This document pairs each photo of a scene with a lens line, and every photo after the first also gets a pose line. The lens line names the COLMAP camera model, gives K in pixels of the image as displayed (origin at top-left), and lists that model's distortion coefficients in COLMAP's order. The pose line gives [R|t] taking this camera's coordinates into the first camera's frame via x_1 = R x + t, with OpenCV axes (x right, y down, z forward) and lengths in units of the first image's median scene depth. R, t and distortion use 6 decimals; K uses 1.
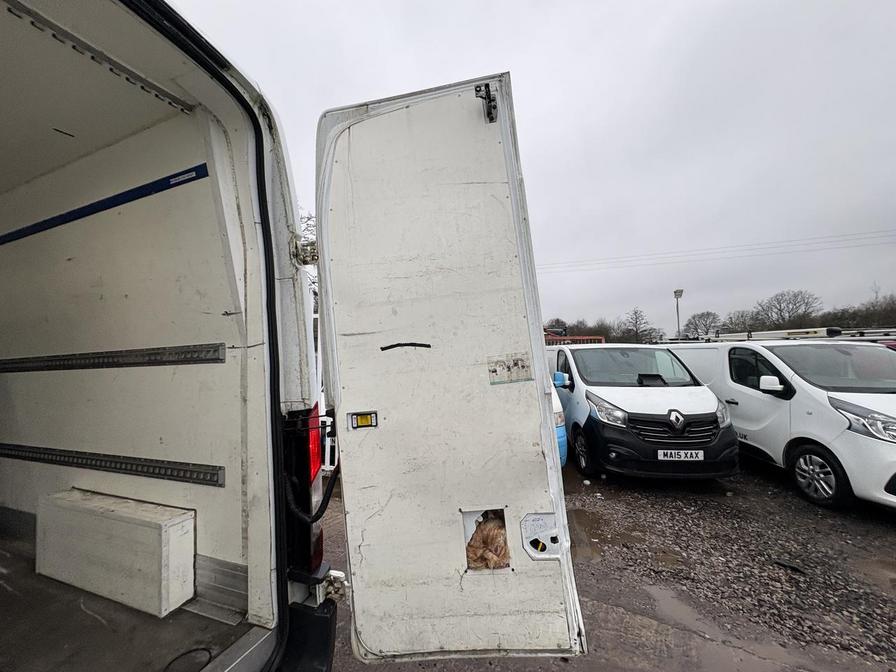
lens RADIAL K [[355.2, 0, 451.6], [0, 355.2, 337.0], [0, 0, 1]] dist [-0.002013, 0.000178]
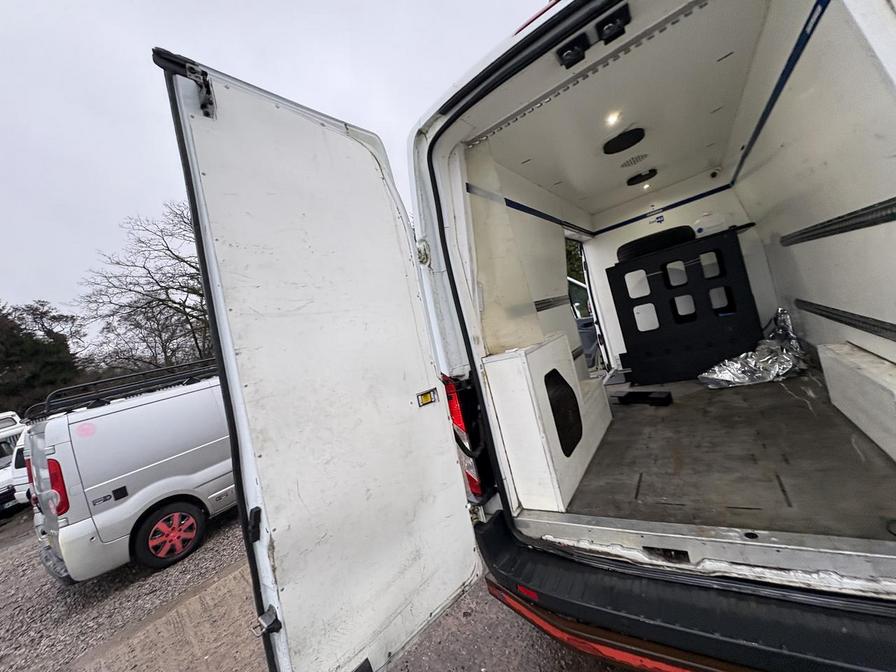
lens RADIAL K [[355.2, 0, 449.6], [0, 355.2, 337.3], [0, 0, 1]] dist [-0.002013, 0.000178]
pose [[-0.208552, 0.110114, -0.971793, 0.351480], [0.317802, 0.947349, 0.039142, -0.032612], [0.924937, -0.300675, -0.232566, 0.151523]]
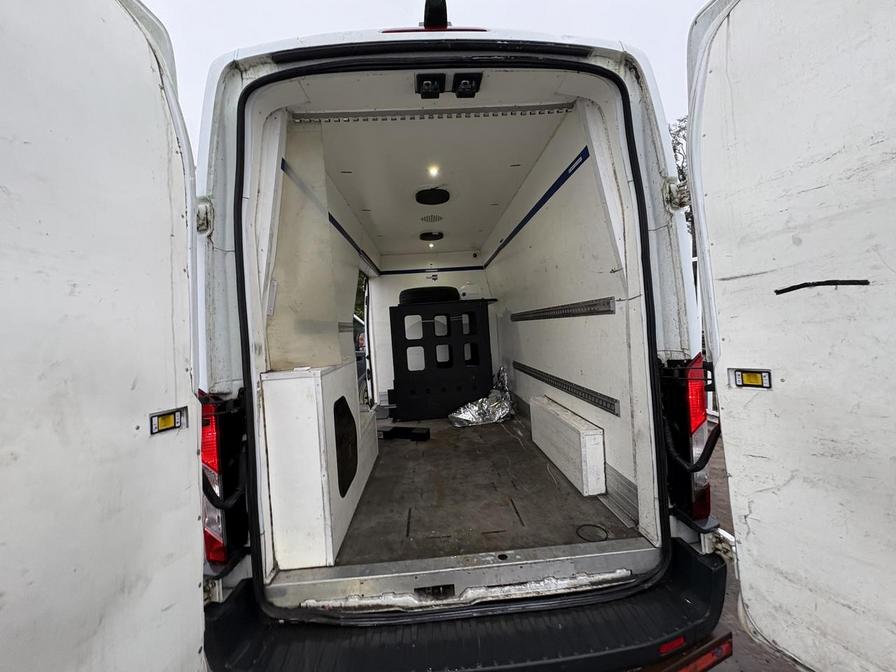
lens RADIAL K [[355.2, 0, 447.2], [0, 355.2, 337.7], [0, 0, 1]] dist [-0.002013, 0.000178]
pose [[0.416361, 0.040145, -0.908313, 0.205689], [0.100972, 0.990803, 0.090075, -0.010435], [0.903575, -0.129217, 0.408478, 0.016006]]
